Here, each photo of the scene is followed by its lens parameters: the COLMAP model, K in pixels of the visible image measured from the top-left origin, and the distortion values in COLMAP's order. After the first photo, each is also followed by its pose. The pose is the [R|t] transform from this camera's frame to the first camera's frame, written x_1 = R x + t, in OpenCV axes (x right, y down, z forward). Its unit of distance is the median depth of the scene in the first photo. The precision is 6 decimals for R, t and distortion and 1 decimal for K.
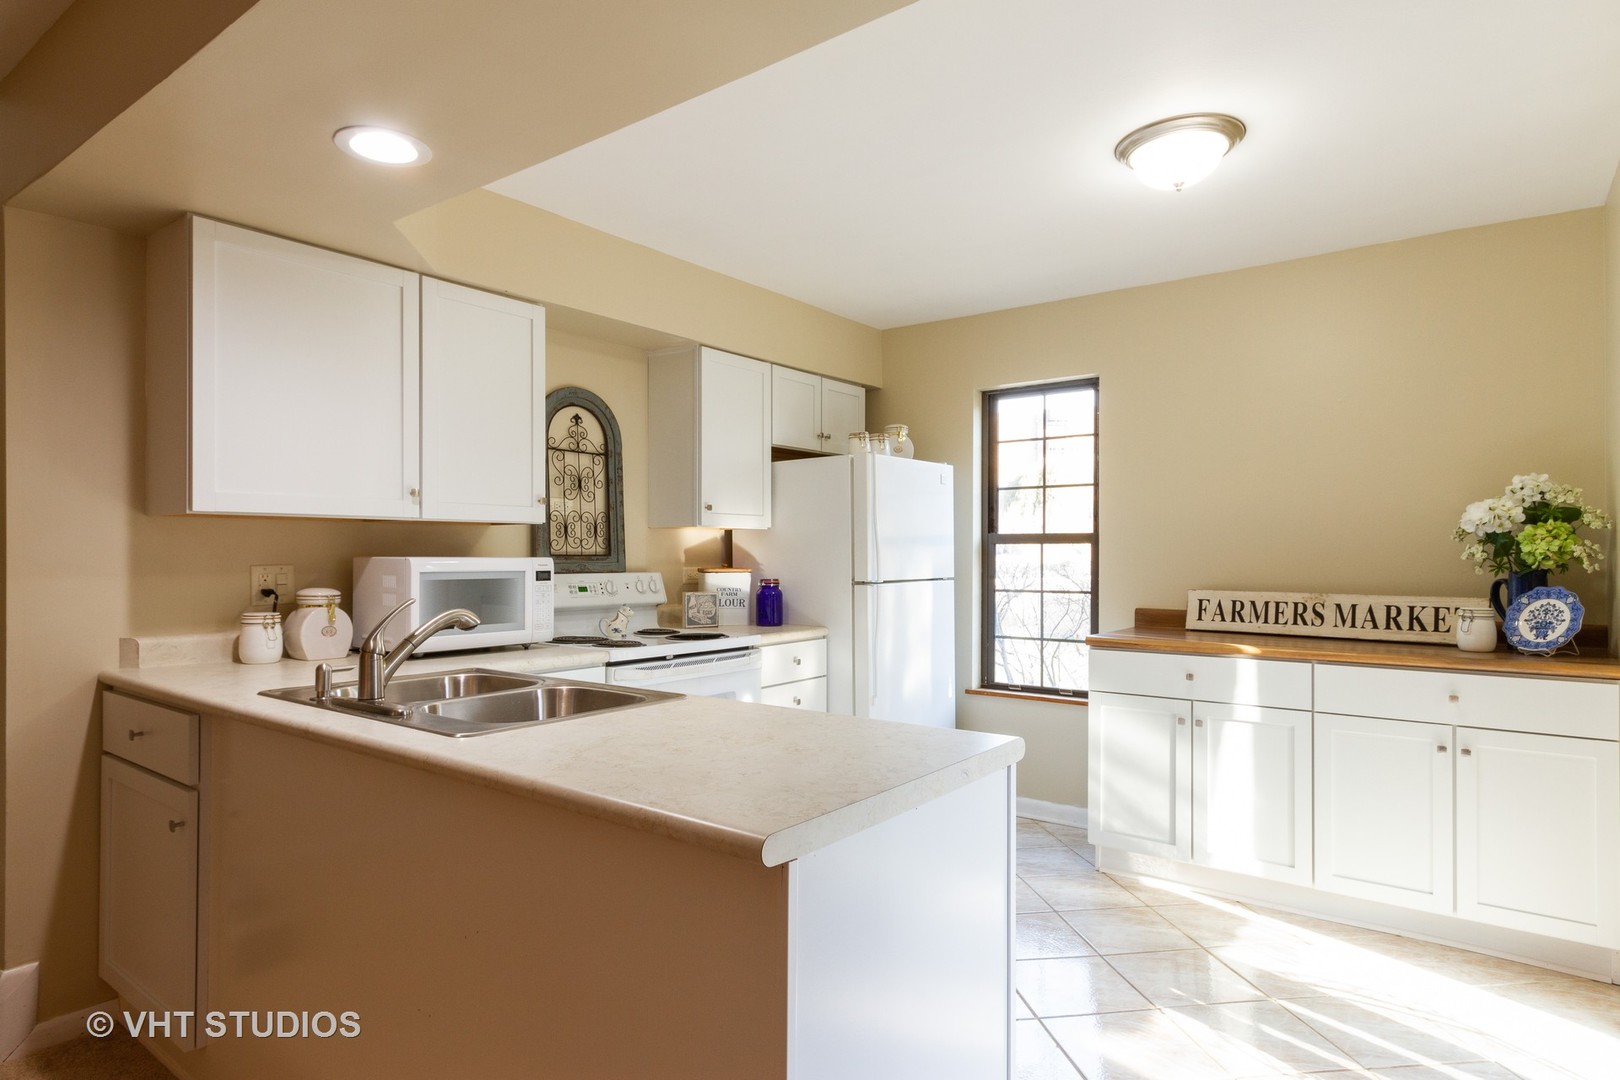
lens RADIAL K [[907.0, 0, 809.1], [0, 907.0, 551.6], [0, 0, 1]] dist [0.000759, -0.001004]
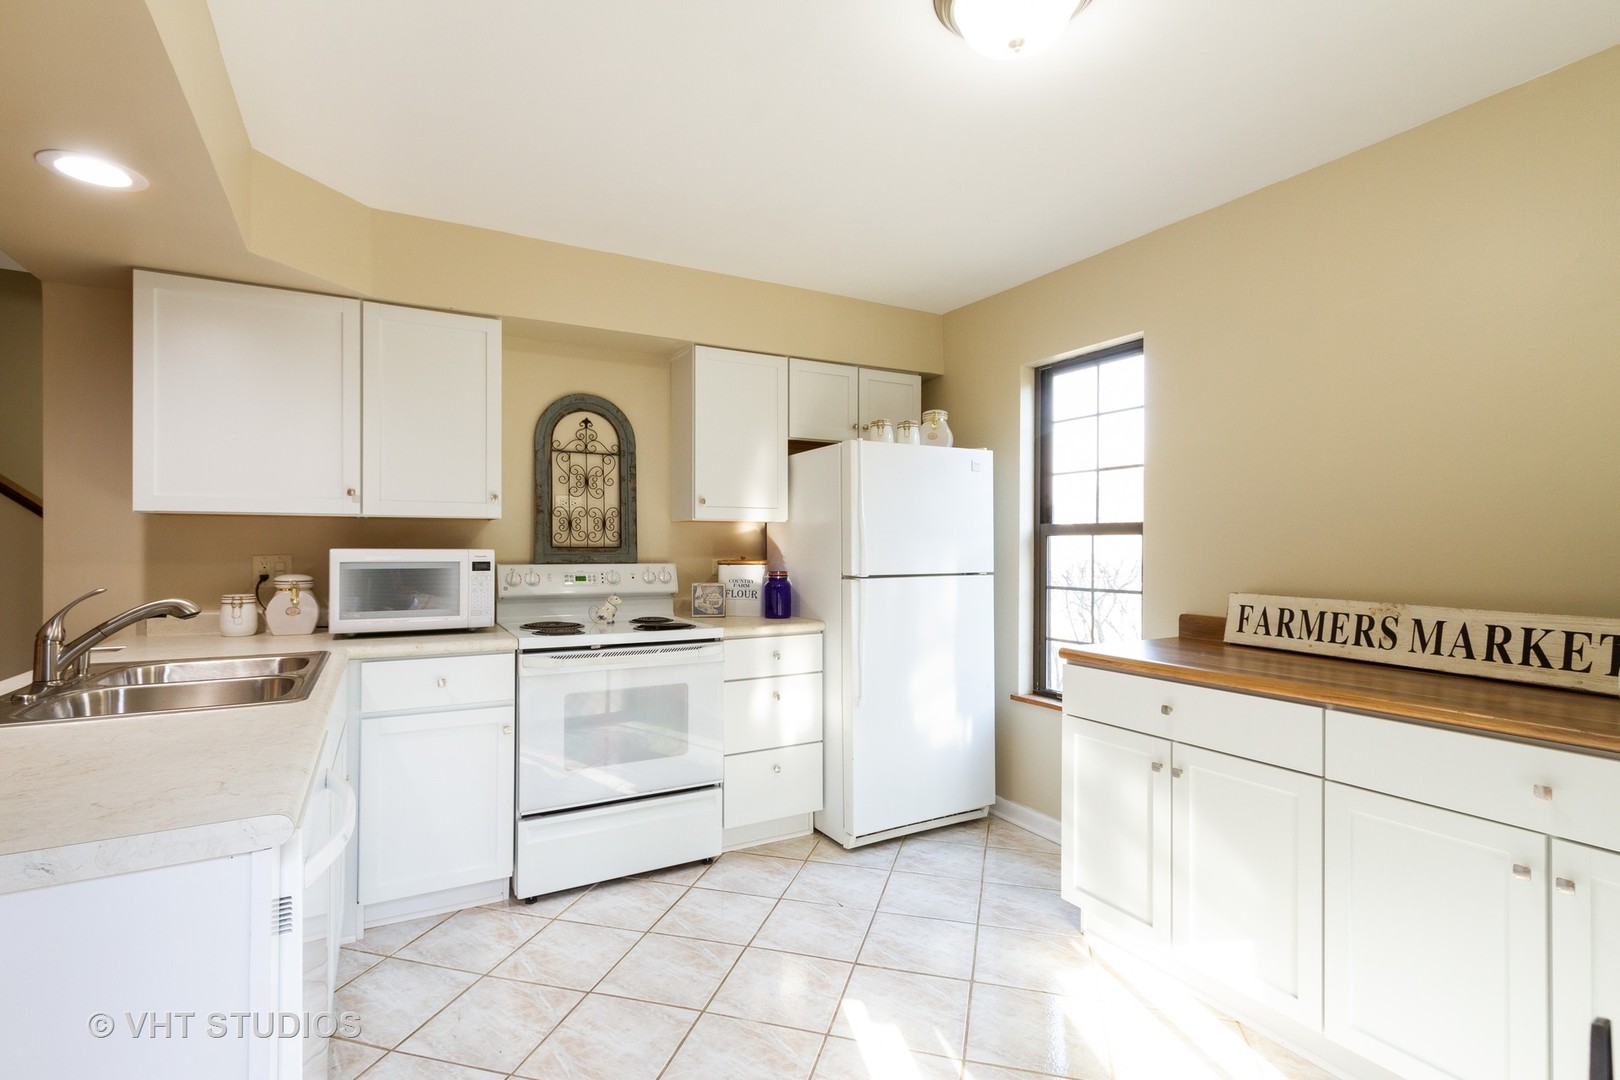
lens RADIAL K [[767.8, 0, 810.0], [0, 767.8, 540.0], [0, 0, 1]] dist [0.001059, -0.000069]
pose [[0.920500, -0.001766, -0.390740, 0.353728], [-0.000025, 0.999990, -0.004578, -0.000580], [0.390744, 0.004223, 0.920490, 0.252477]]
